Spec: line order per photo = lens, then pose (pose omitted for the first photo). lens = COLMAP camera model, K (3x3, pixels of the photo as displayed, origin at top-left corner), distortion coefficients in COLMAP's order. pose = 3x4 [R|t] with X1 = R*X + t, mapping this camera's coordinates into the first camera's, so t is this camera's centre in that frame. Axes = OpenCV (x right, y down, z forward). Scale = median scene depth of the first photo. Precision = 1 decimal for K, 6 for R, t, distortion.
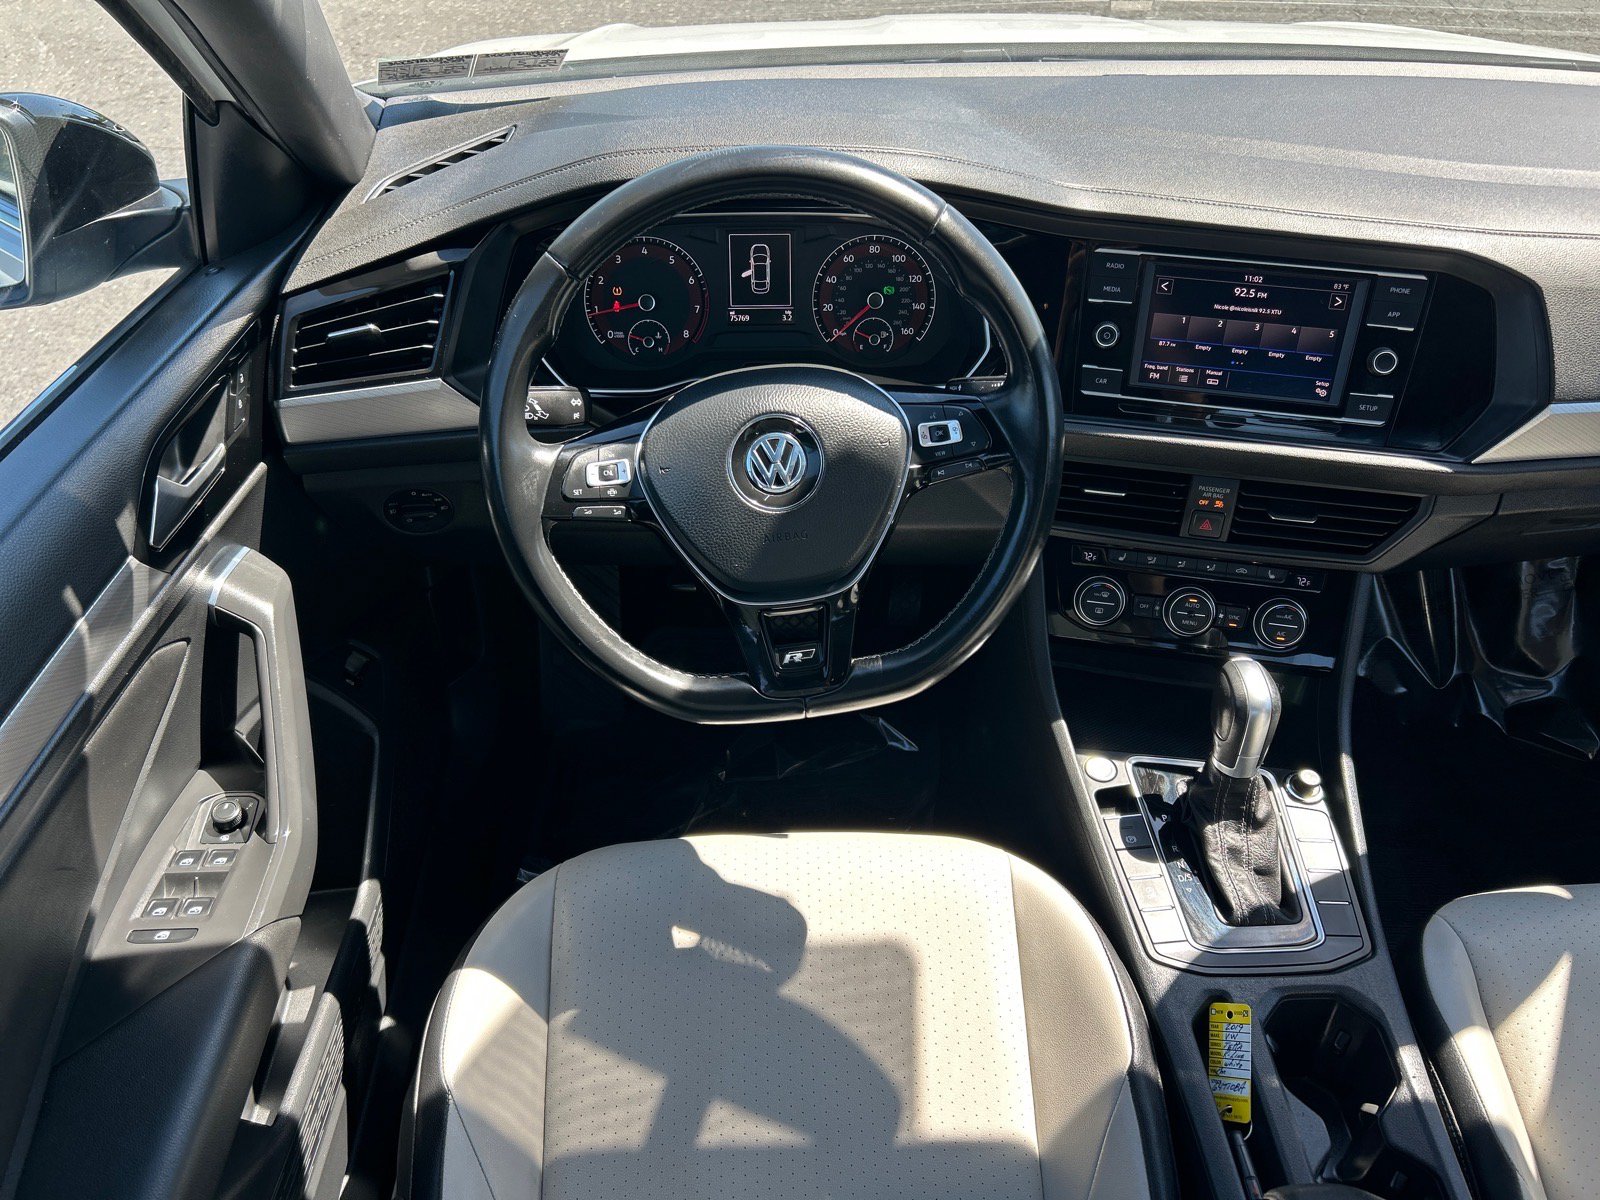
lens RADIAL K [[1219.7, 0, 803.0], [0, 1219.7, 648.1], [0, 0, 1]] dist [-0.001939, -0.003703]
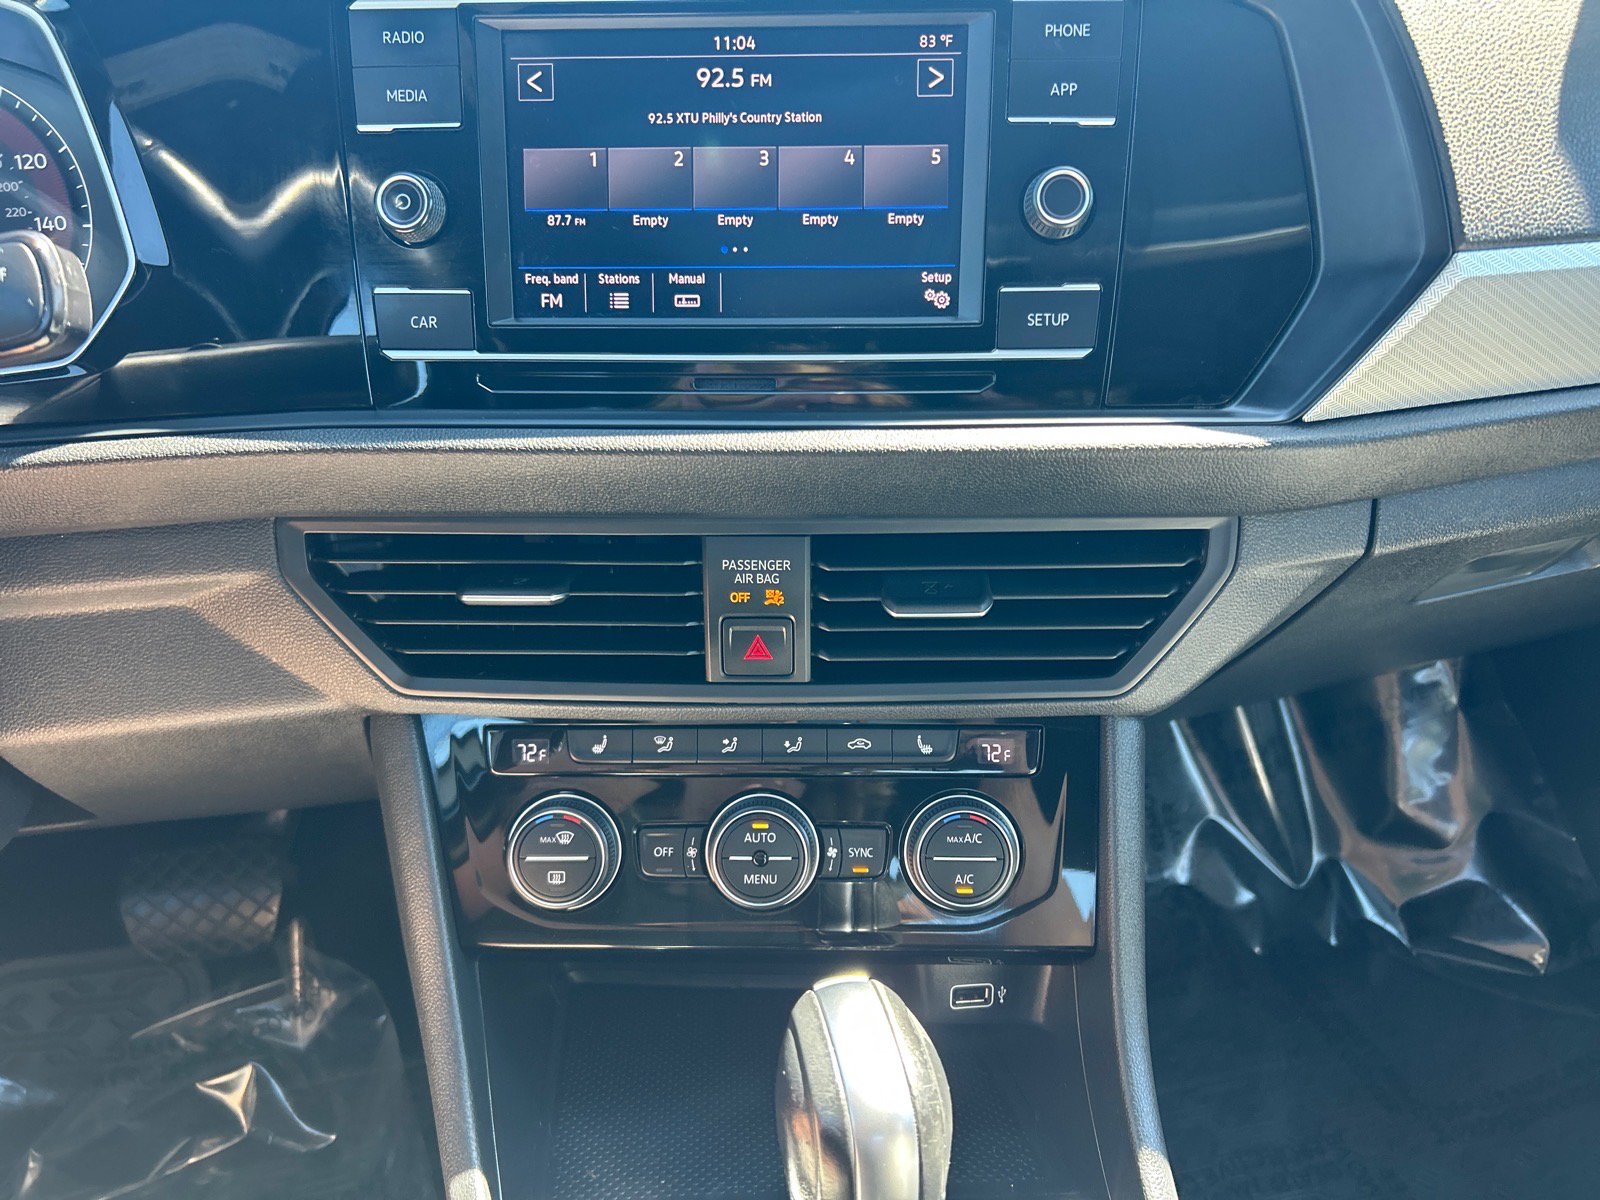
lens RADIAL K [[1303.6, 0, 825.3], [0, 1303.6, 600.4], [0, 0, 1]] dist [0.104167, -0.241110]
pose [[0.978933, -0.099264, 0.178427, 0.297346], [0.132668, 0.973495, -0.186296, -0.030789], [-0.155205, 0.206043, 0.966156, 0.594028]]
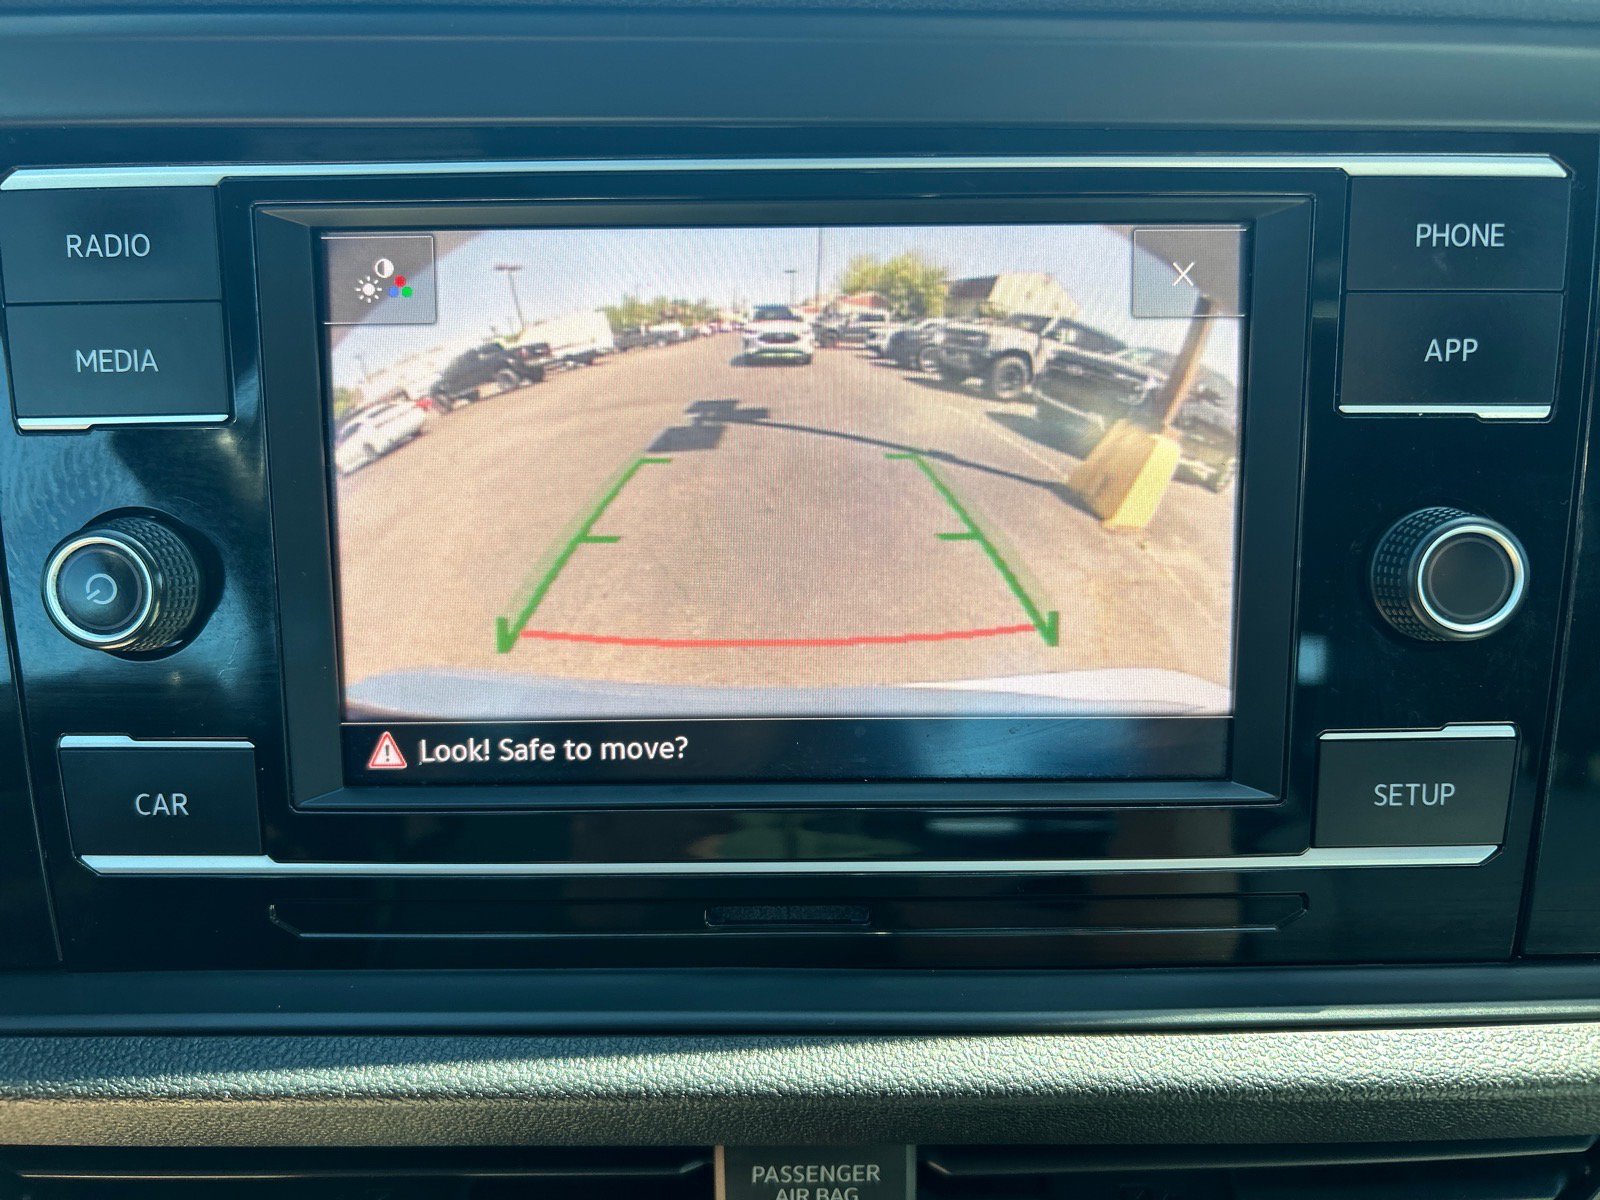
lens RADIAL K [[1303.6, 0, 825.3], [0, 1303.6, 600.4], [0, 0, 1]] dist [0.104167, -0.241110]
pose [[0.970360, -0.110596, 0.214873, 0.318163], [0.153437, 0.968883, -0.194226, -0.198650], [-0.186706, 0.221439, 0.957134, 0.787609]]
